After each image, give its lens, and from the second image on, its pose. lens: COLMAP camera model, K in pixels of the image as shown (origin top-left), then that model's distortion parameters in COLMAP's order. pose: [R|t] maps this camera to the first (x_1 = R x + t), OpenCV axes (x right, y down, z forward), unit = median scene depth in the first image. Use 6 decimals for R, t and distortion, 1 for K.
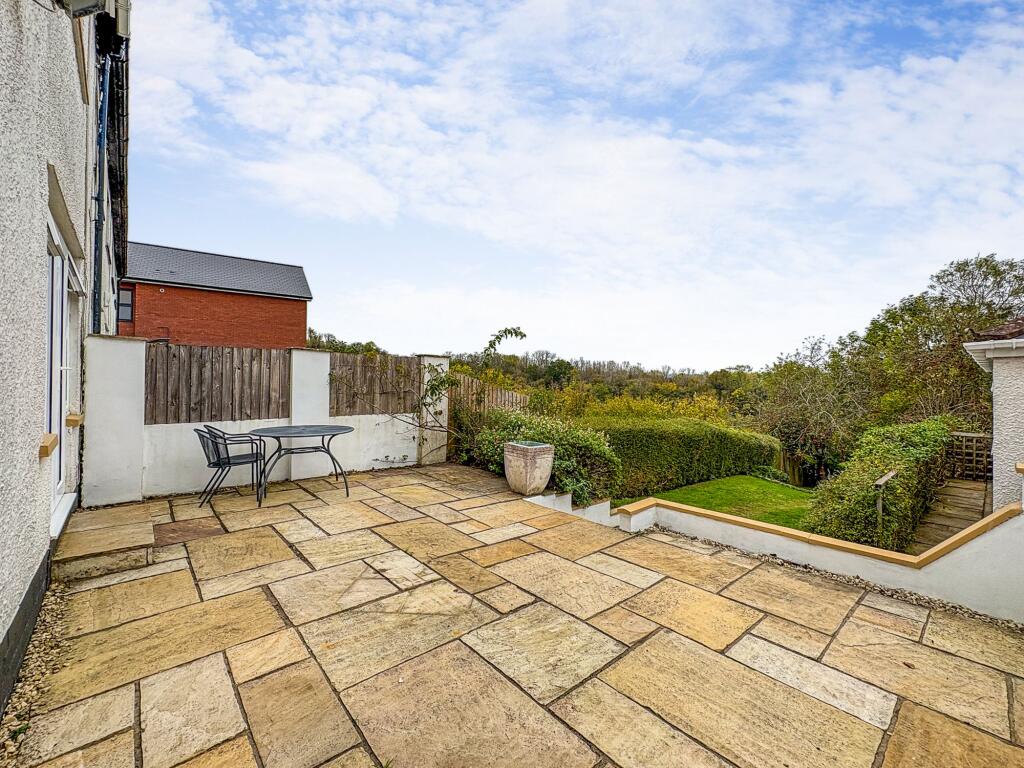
lens RADIAL K [[406.9, 0, 512.7], [0, 406.9, 383.6], [0, 0, 1]] dist [-0.000792, 0.000249]
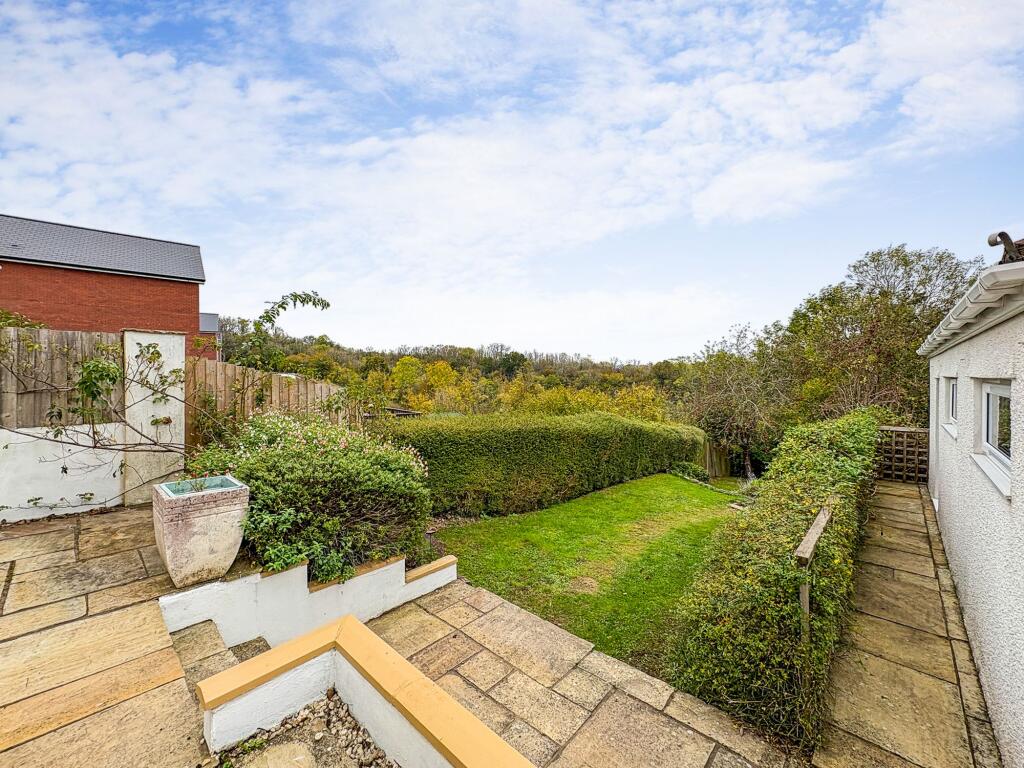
lens RADIAL K [[365.8, 0, 529.6], [0, 365.8, 382.3], [0, 0, 1]] dist [-0.000136, 0.000019]
pose [[0.995319, -0.012617, 0.095819, 0.135644], [0.010904, 0.999772, 0.018376, 0.002704], [-0.096029, -0.017246, 0.995229, 0.152226]]
